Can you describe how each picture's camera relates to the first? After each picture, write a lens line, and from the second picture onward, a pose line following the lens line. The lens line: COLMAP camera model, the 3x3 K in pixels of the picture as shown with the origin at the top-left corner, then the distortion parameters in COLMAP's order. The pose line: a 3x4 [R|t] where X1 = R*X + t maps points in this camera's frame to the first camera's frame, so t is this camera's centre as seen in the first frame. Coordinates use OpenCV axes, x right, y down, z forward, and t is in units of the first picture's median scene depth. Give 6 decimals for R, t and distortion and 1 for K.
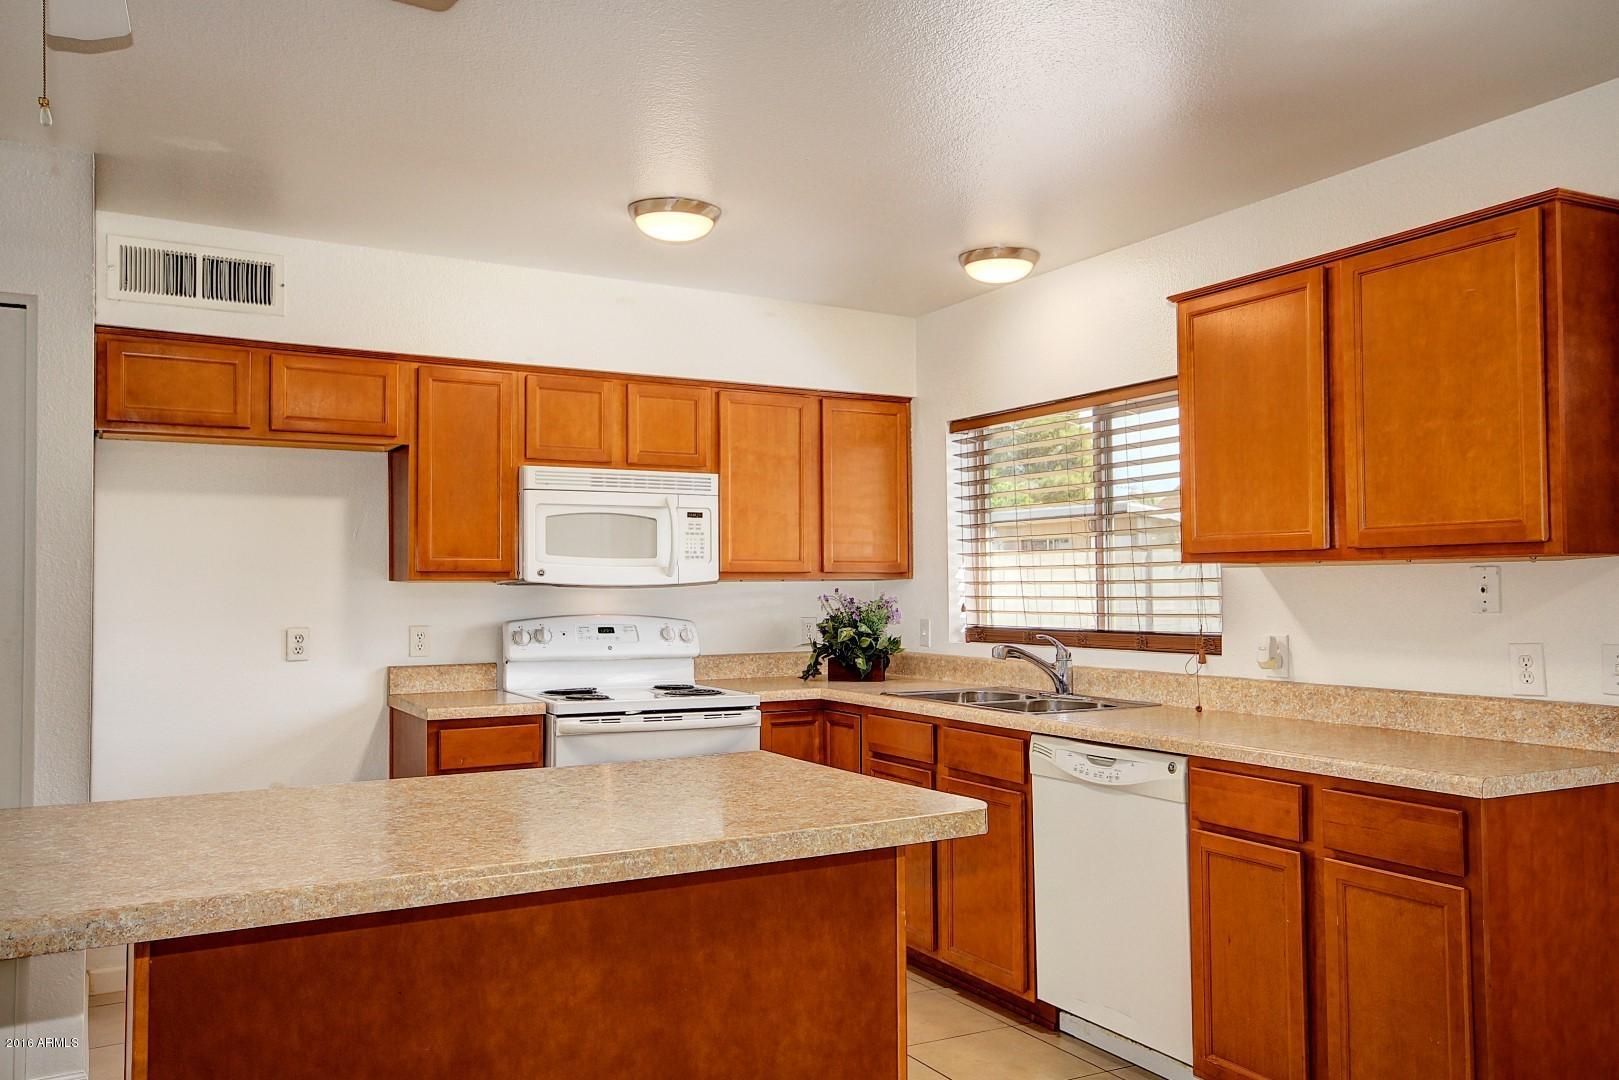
lens RADIAL K [[1262.7, 0, 809.5], [0, 1262.7, 540.0], [0, 0, 1]] dist [-0.003592, -0.003397]
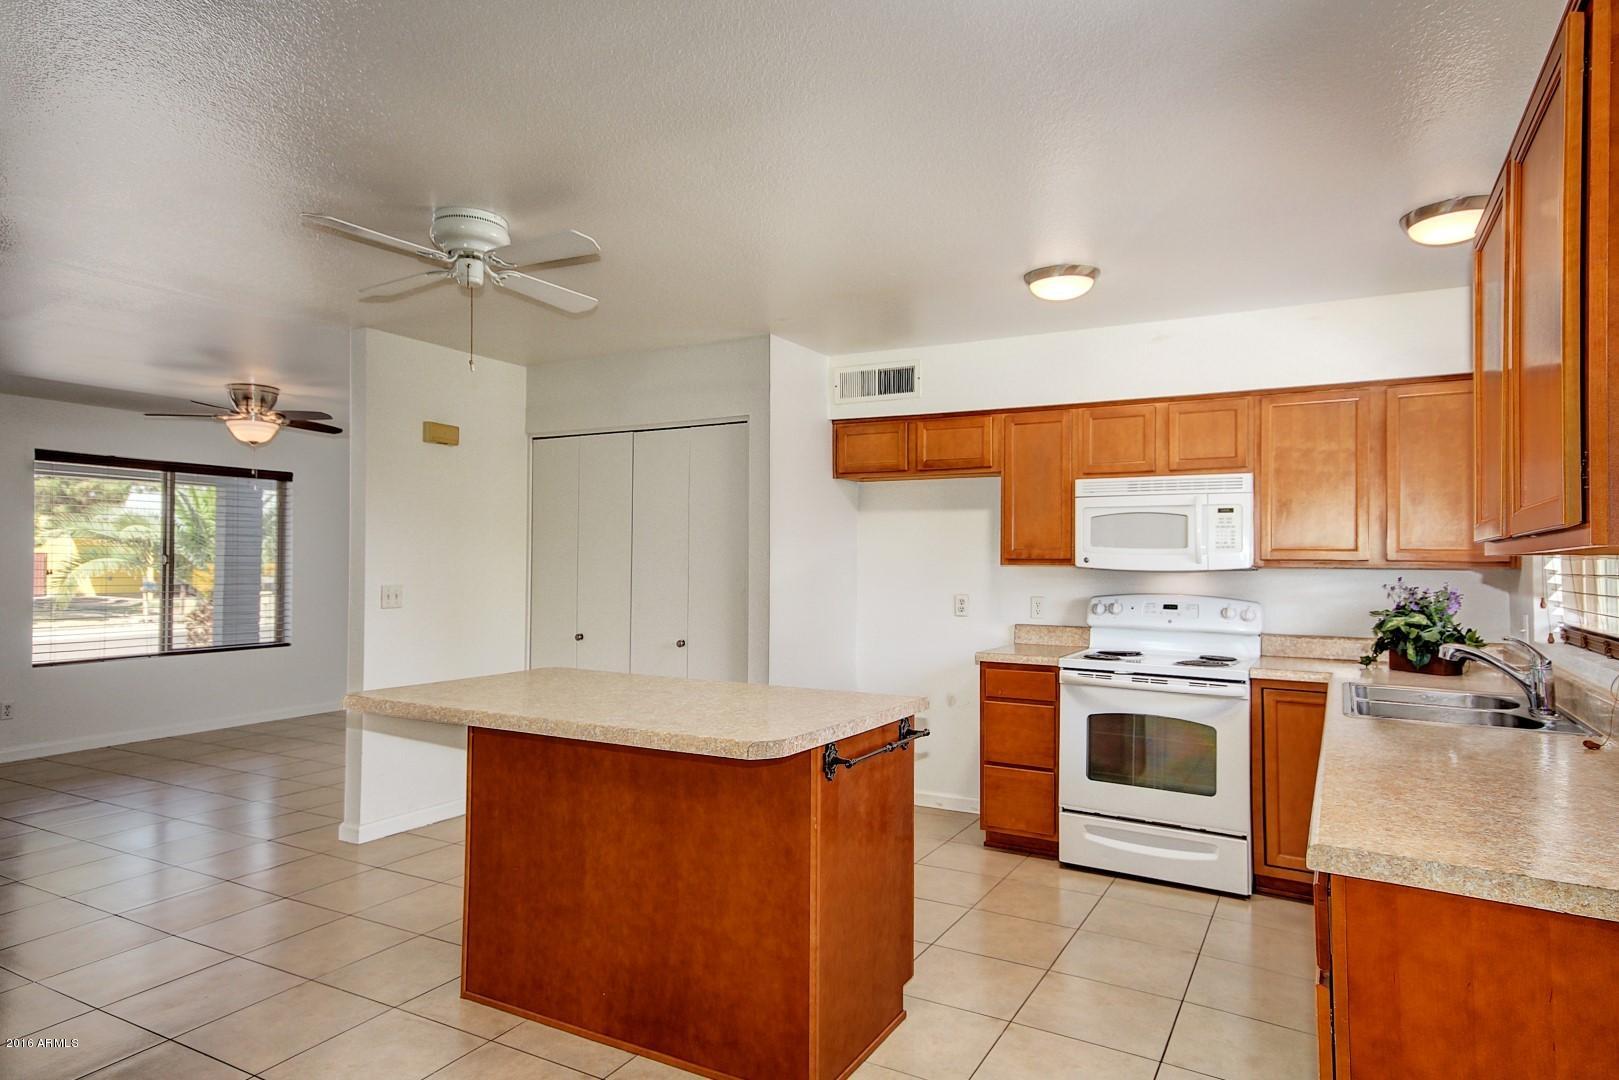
lens RADIAL K [[936.0, 0, 809.5], [0, 936.0, 540.0], [0, 0, 1]] dist [0.016154, 0.000908]
pose [[0.524299, -0.011326, -0.851459, 0.468116], [0.021048, 0.999778, -0.000338, -0.000857], [0.851274, -0.017744, 0.524421, 0.240735]]
